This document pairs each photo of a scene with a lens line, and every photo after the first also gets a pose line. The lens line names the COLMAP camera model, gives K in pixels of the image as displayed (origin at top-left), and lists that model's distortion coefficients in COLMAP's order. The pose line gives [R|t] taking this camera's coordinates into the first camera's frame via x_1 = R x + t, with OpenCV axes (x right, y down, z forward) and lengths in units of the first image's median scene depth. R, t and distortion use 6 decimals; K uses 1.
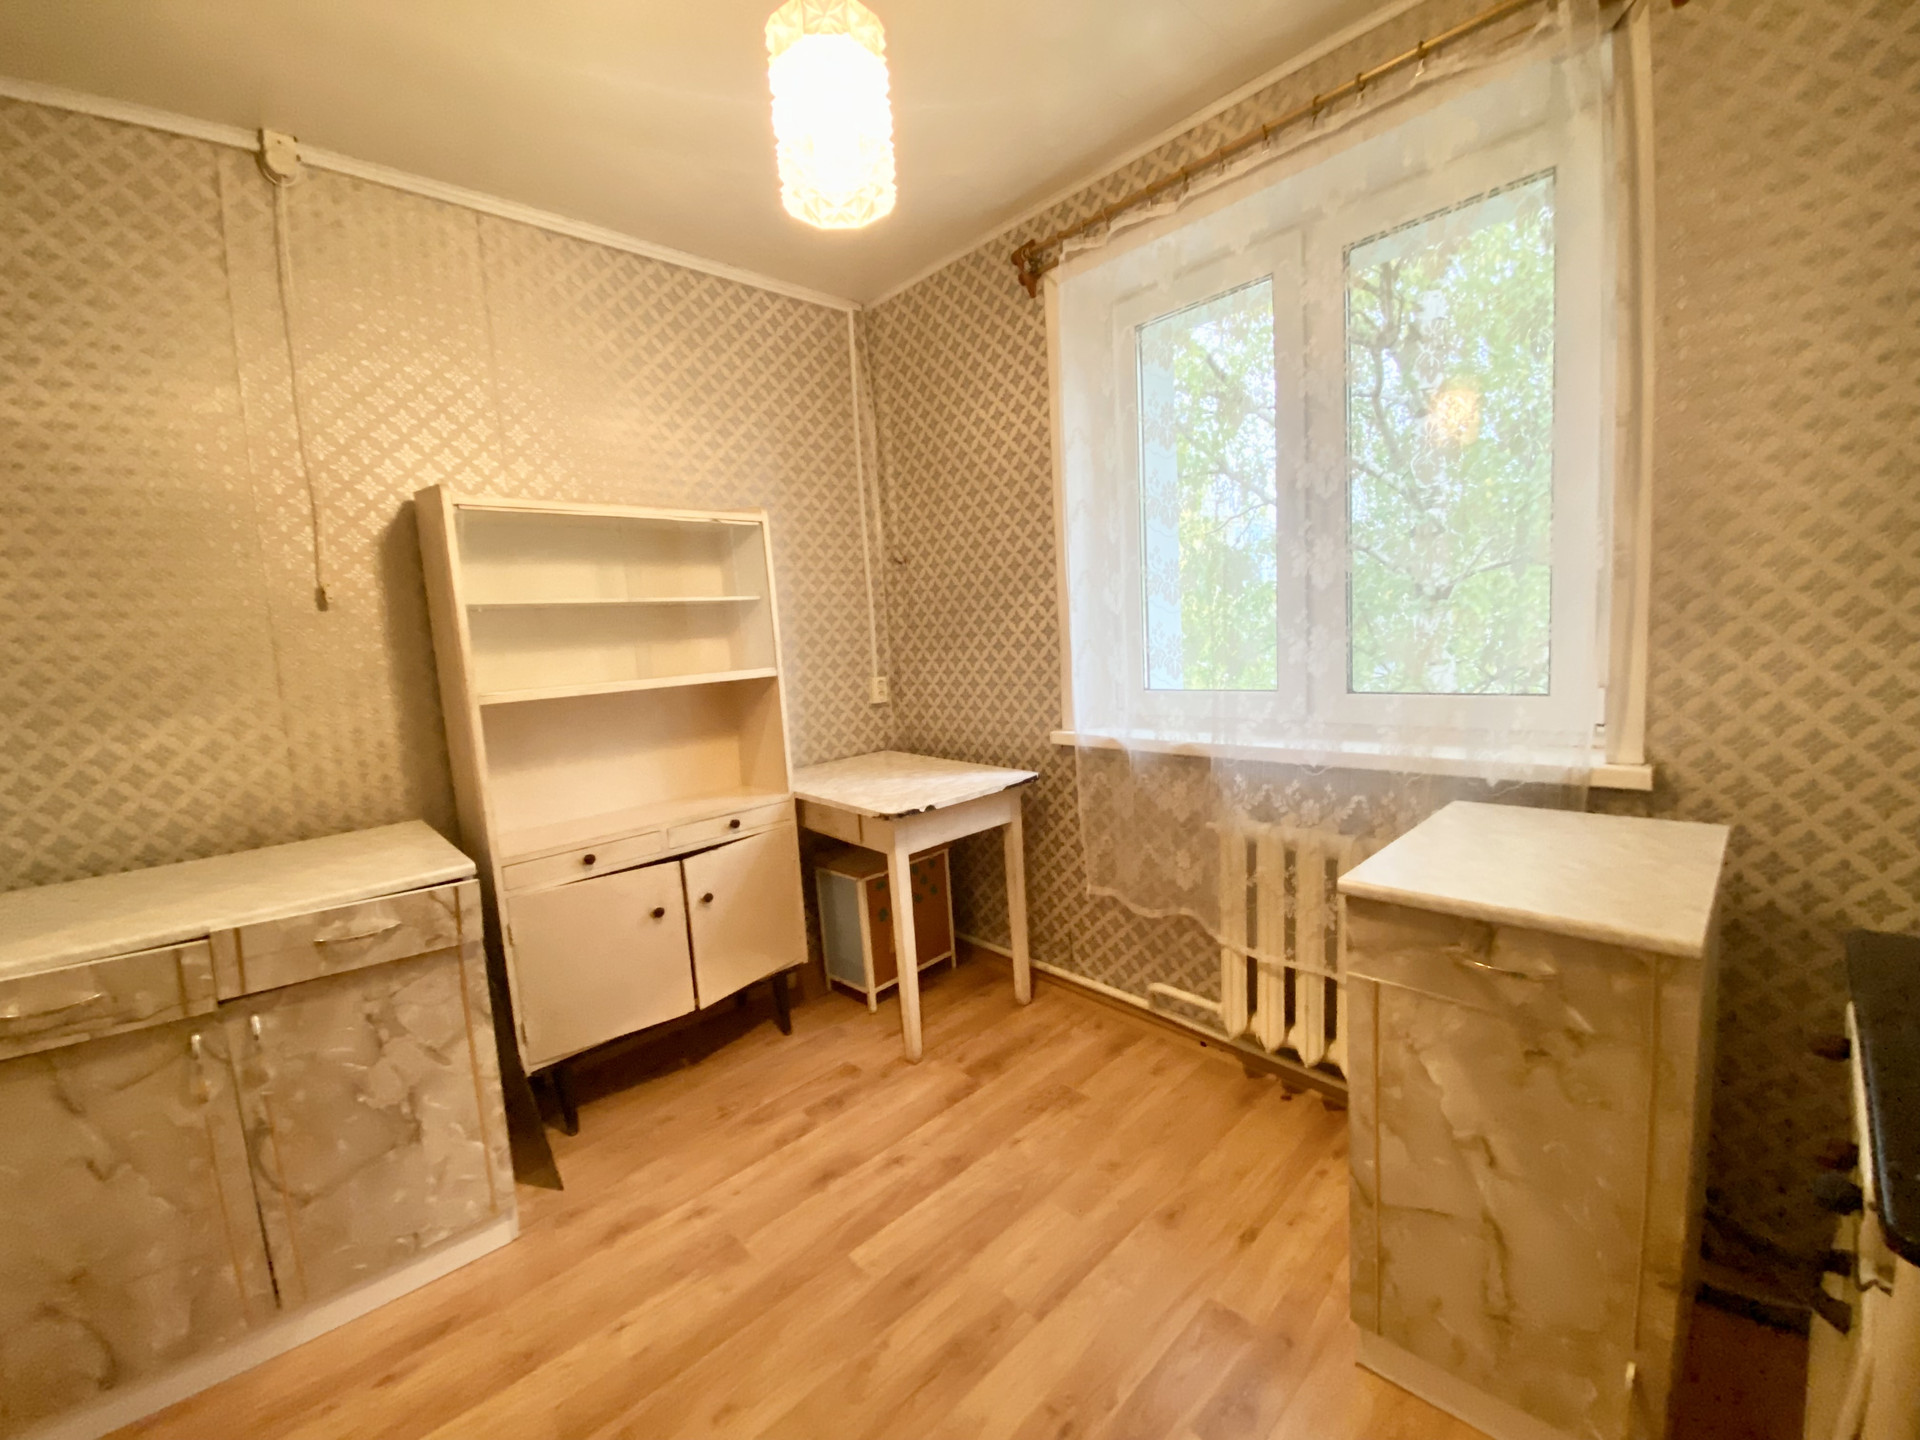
lens RADIAL K [[769.5, 0, 948.4], [0, 769.5, 721.2], [0, 0, 1]] dist [-0.010290, -0.009329]
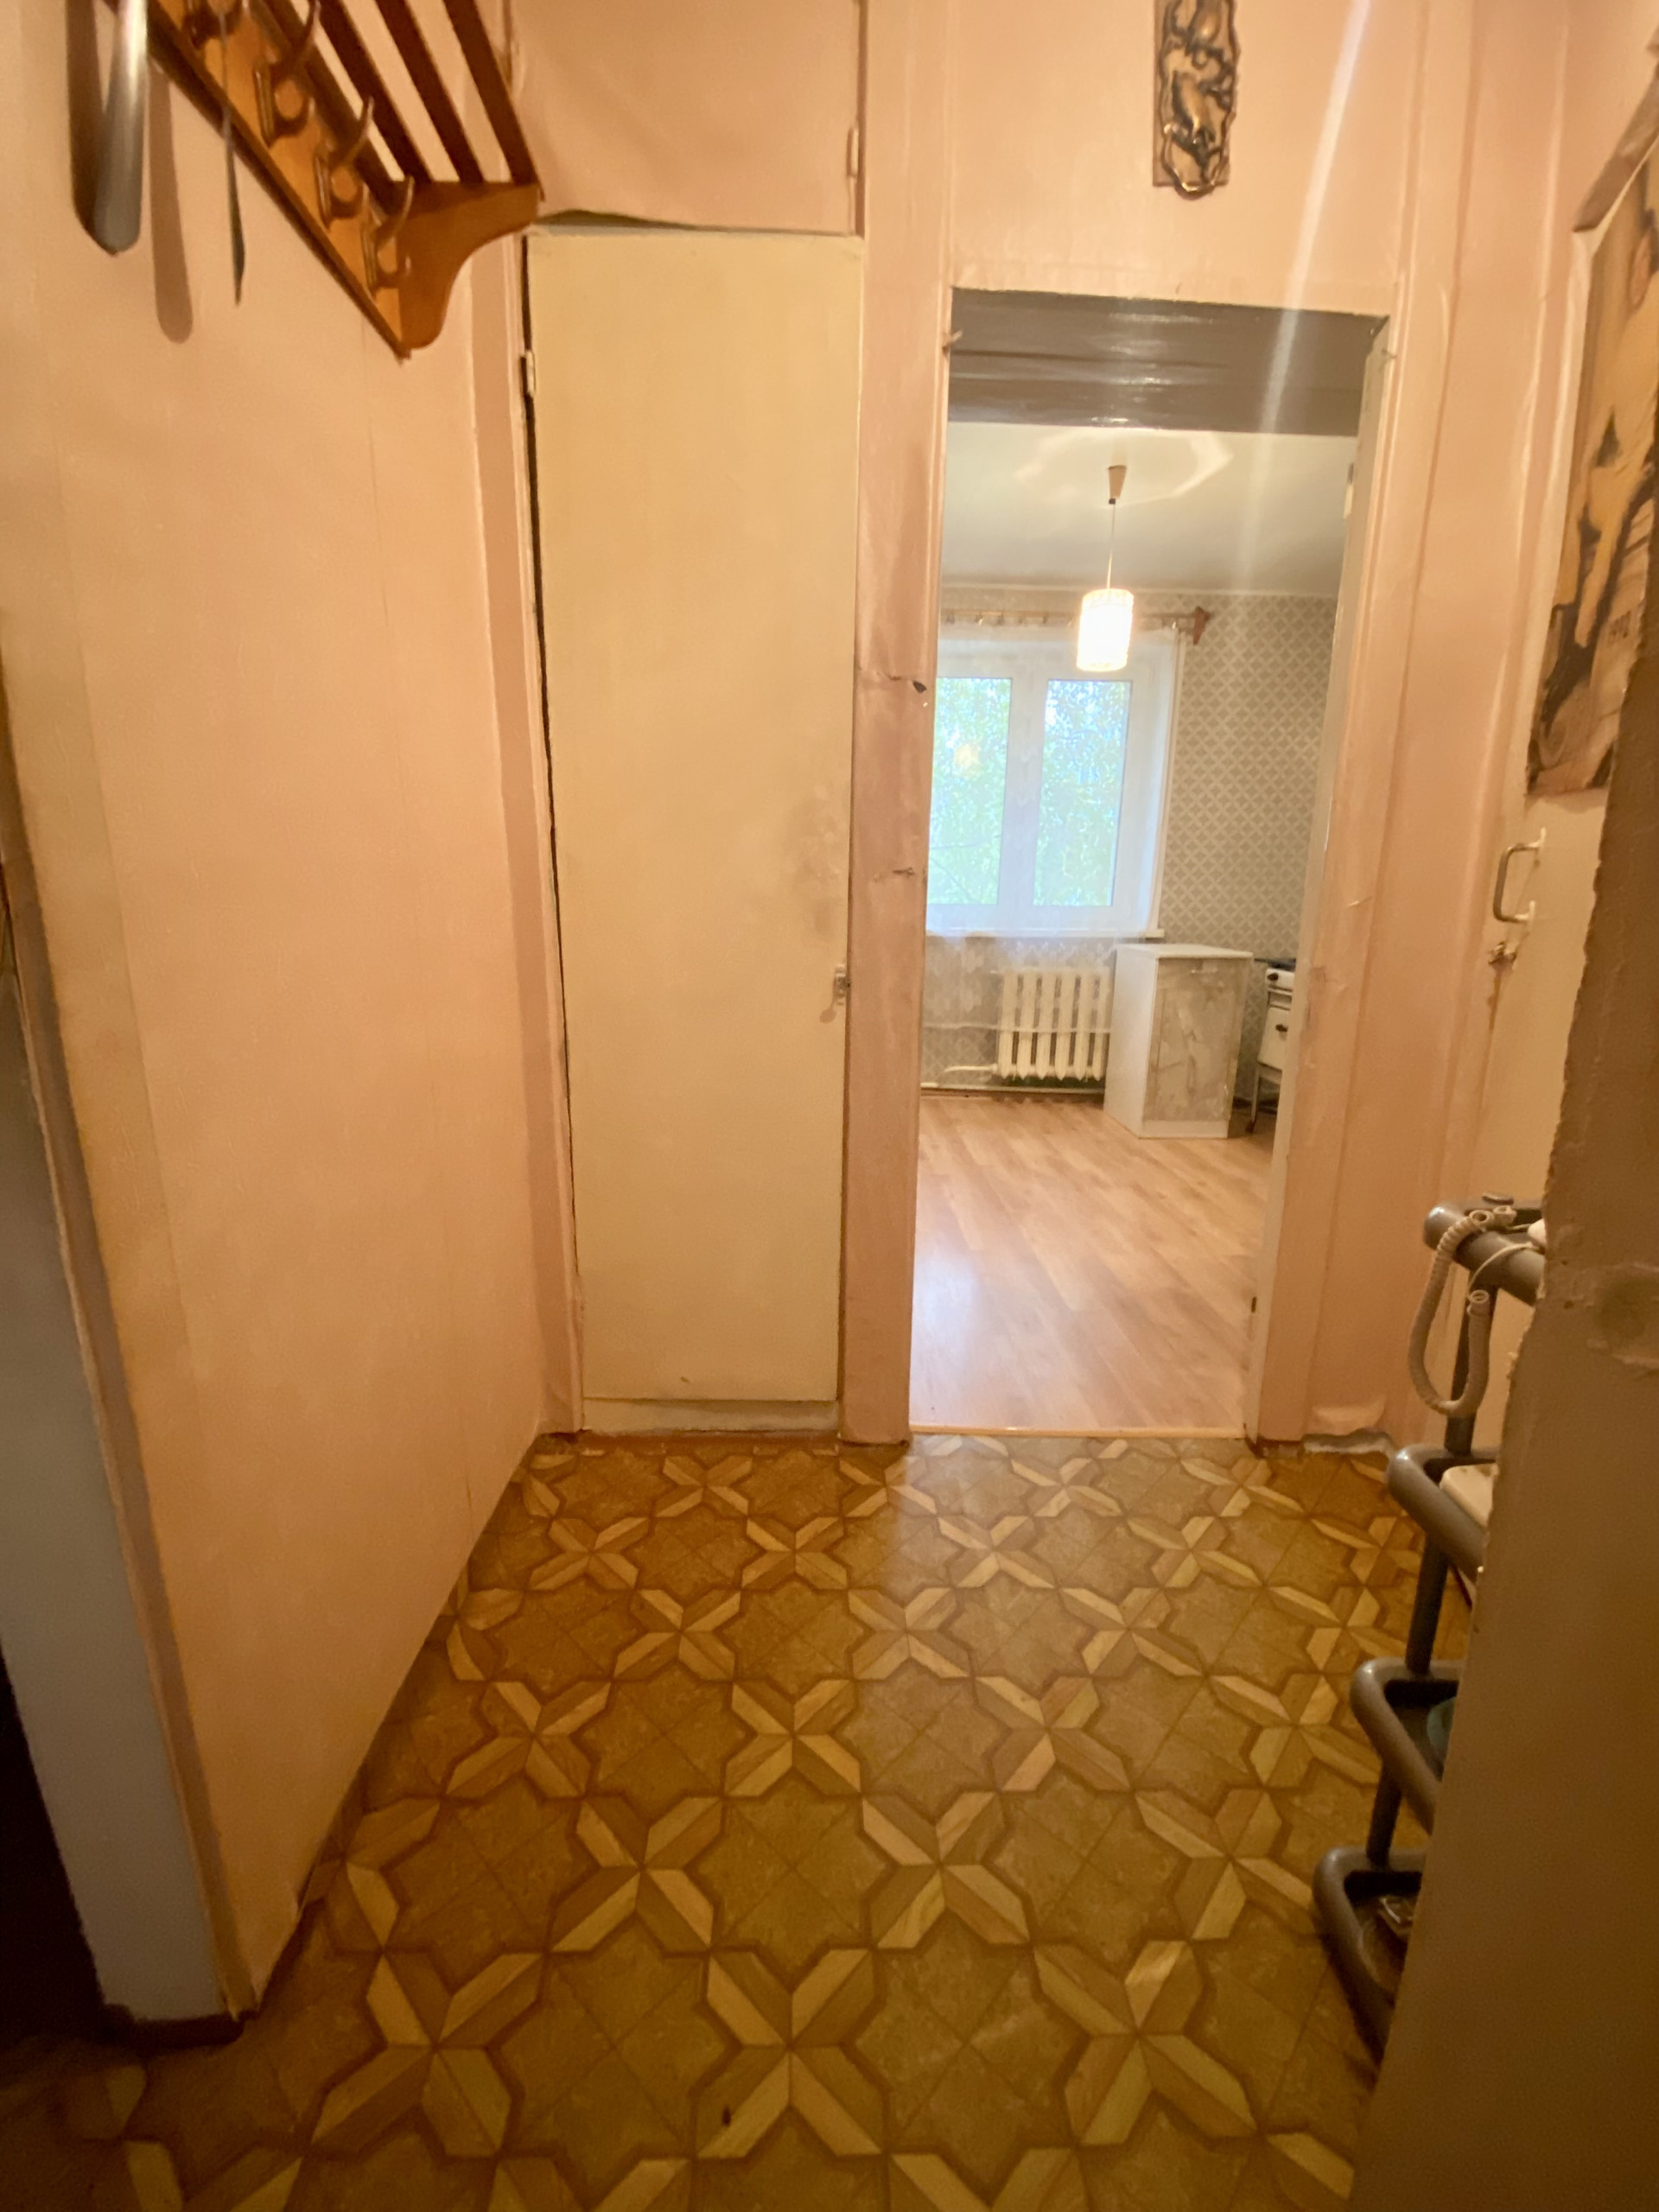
lens RADIAL K [[886.5, 0, 807.4], [0, 886.5, 1108.0], [0, 0, 1]] dist [-0.010290, -0.009329]
pose [[0.683142, -0.101309, 0.723224, -1.655504], [0.025927, 0.993071, 0.114619, 0.217227], [-0.729825, -0.059551, 0.681035, -0.188113]]
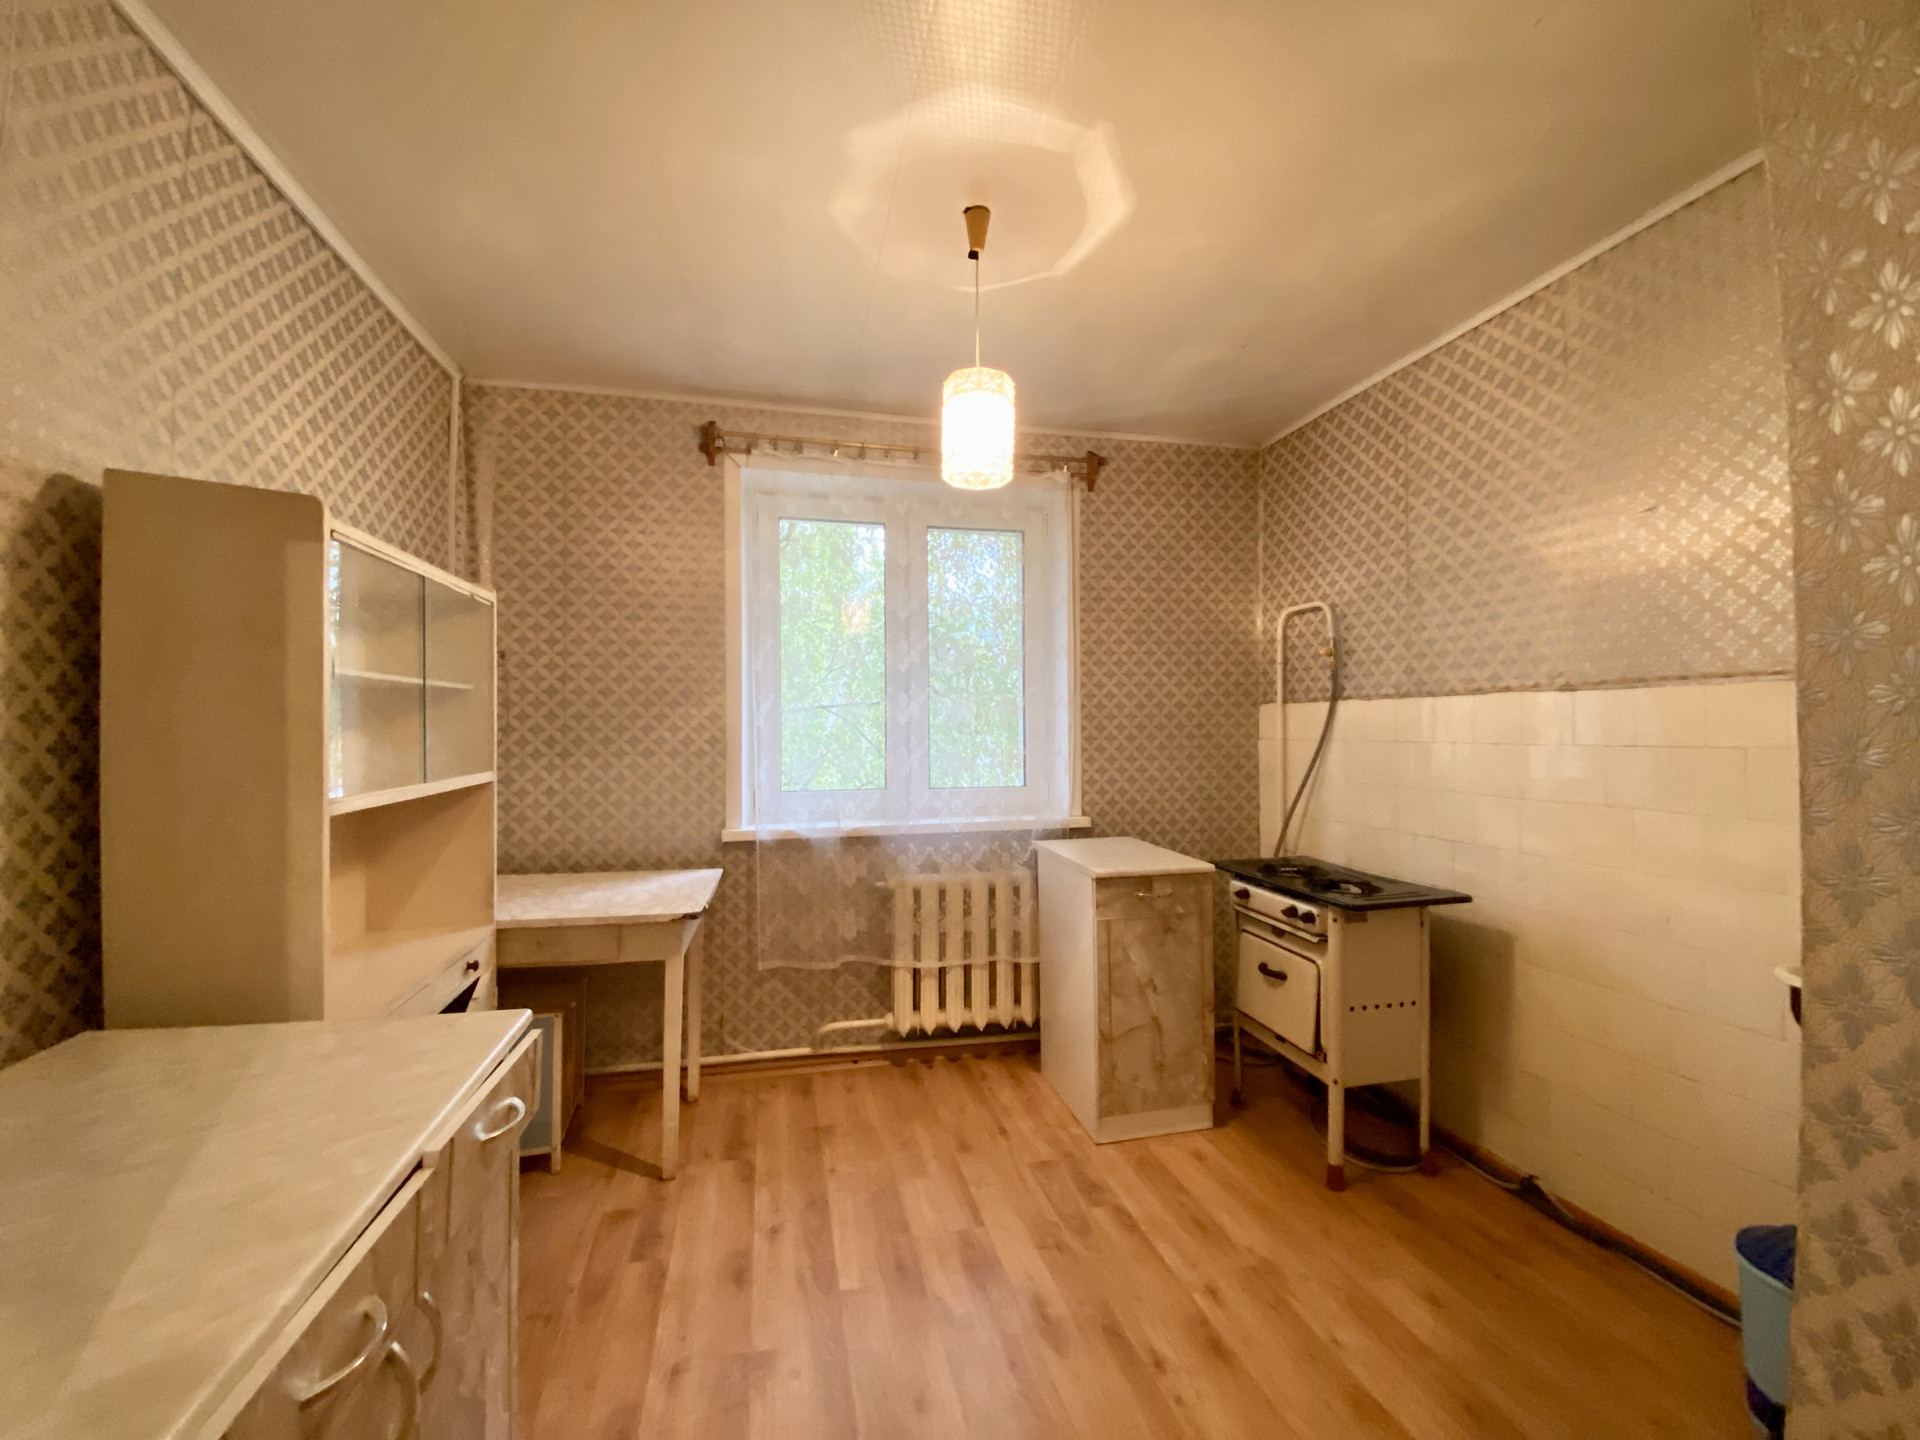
lens RADIAL K [[769.5, 0, 954.3], [0, 769.5, 707.3], [0, 0, 1]] dist [-0.010290, -0.009329]
pose [[0.498153, 0.081053, 0.863292, -0.857670], [0.071312, 0.988419, -0.133951, 0.012782], [-0.864152, 0.128291, 0.486604, 0.162860]]
